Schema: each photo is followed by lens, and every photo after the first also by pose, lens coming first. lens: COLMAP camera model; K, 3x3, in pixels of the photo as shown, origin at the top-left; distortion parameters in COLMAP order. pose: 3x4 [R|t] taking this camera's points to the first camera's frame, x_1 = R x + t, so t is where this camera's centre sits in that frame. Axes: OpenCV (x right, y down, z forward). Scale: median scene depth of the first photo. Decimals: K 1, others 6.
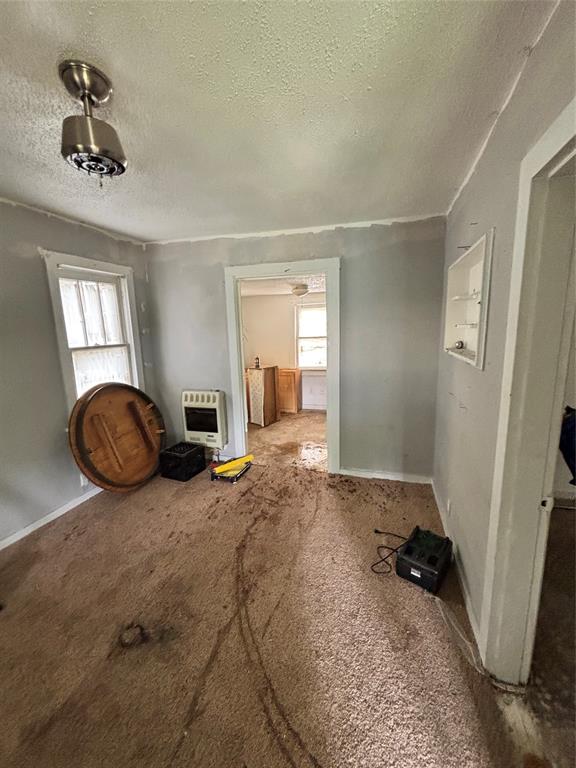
lens RADIAL K [[307.9, 0, 288.3], [0, 307.9, 384.9], [0, 0, 1]] dist [0.003988, 0.000589]
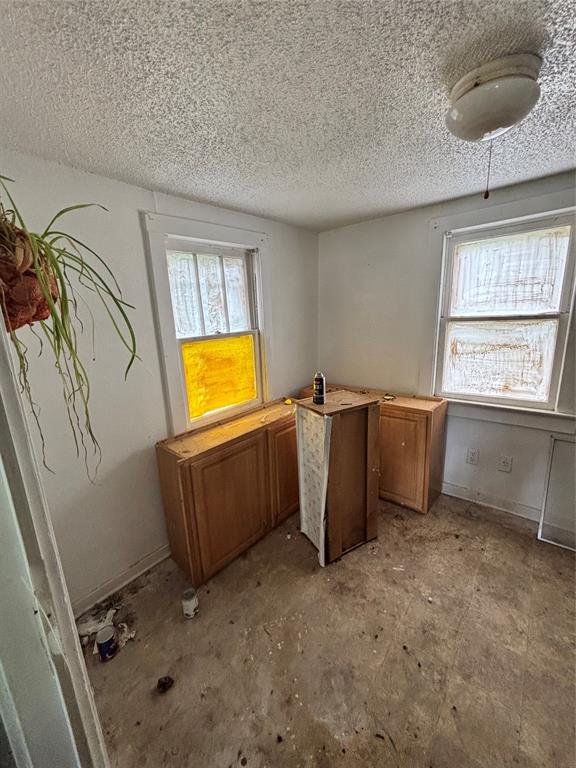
lens RADIAL K [[307.9, 0, 286.8], [0, 307.9, 379.1], [0, 0, 1]] dist [0.003988, 0.000589]
pose [[0.912196, 0.077086, -0.402438, 0.010910], [-0.049073, 0.995628, 0.079478, -0.100243], [0.406805, -0.052751, 0.911991, 0.567883]]
